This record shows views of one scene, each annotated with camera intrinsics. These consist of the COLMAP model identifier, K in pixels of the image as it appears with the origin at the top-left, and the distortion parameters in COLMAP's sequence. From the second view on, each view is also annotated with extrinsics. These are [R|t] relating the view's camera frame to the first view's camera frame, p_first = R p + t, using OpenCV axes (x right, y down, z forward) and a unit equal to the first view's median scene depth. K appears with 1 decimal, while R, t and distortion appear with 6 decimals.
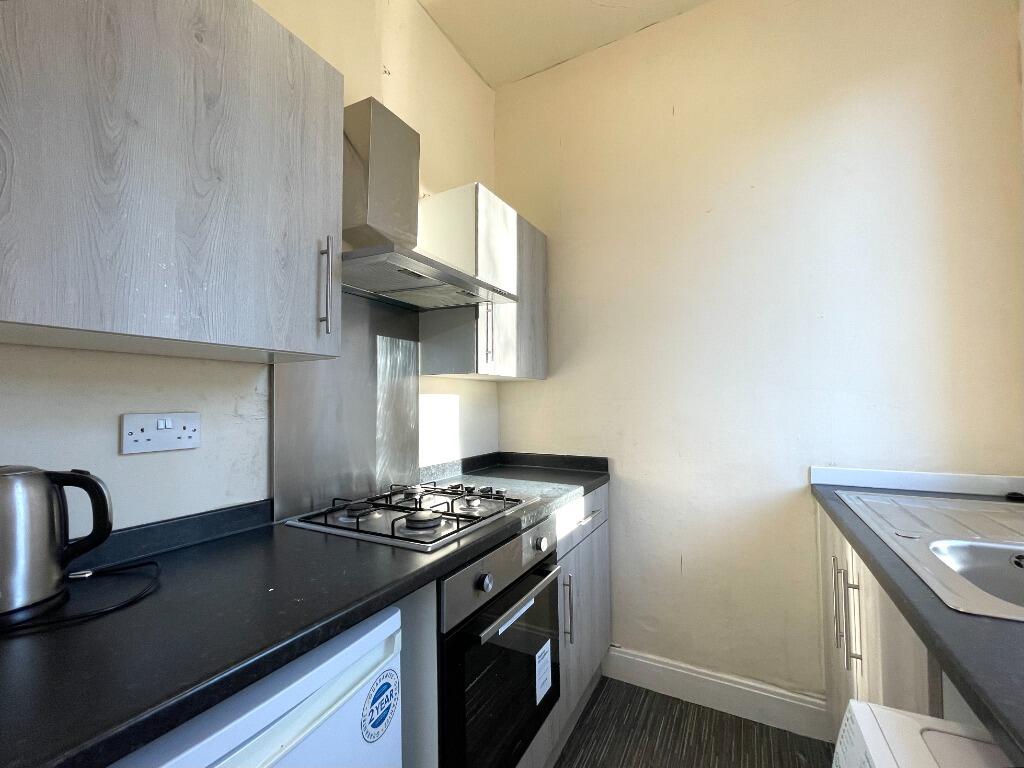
lens RADIAL K [[431.9, 0, 509.1], [0, 431.9, 386.4], [0, 0, 1]] dist [0.002286, 0.000424]
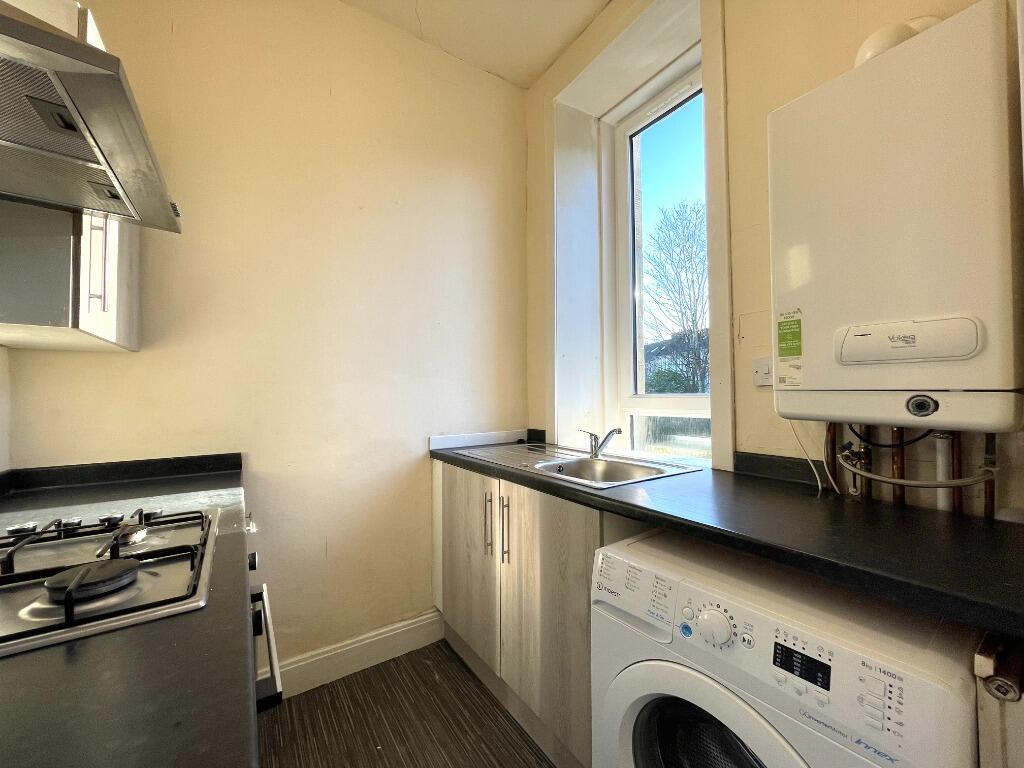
lens RADIAL K [[418.5, 0, 514.5], [0, 418.5, 383.3], [0, 0, 1]] dist [-0.002591, 0.000088]
pose [[0.463570, 0.022458, 0.885776, -0.311785], [-0.026190, 0.999589, -0.011638, 0.034955], [-0.885673, -0.017803, 0.463967, 0.205108]]
